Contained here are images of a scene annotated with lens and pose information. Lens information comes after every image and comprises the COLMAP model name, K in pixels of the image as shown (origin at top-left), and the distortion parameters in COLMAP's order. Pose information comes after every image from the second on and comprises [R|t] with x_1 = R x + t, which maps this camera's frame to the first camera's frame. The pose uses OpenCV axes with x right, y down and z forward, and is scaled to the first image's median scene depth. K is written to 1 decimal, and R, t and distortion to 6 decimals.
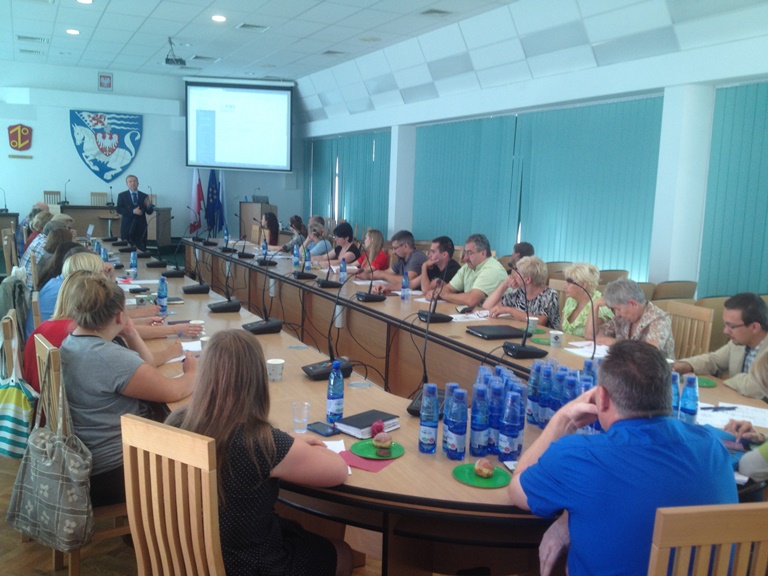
lens RADIAL K [[722.4, 0, 384.0], [0, 722.4, 288.0], [0, 0, 1]] dist [0.180235, -0.384858]
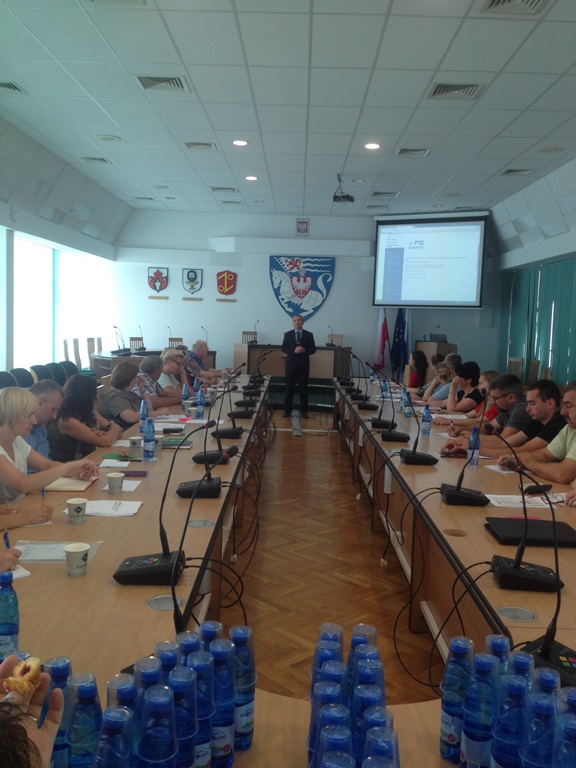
lens RADIAL K [[722.4, 0, 288.0], [0, 722.4, 384.0], [0, 0, 1]] dist [0.180235, -0.384858]
pose [[0.893850, 0.029252, -0.447411, 0.072861], [-0.057636, 0.997087, -0.049956, -0.006313], [0.444646, 0.070440, 0.892932, 0.091004]]
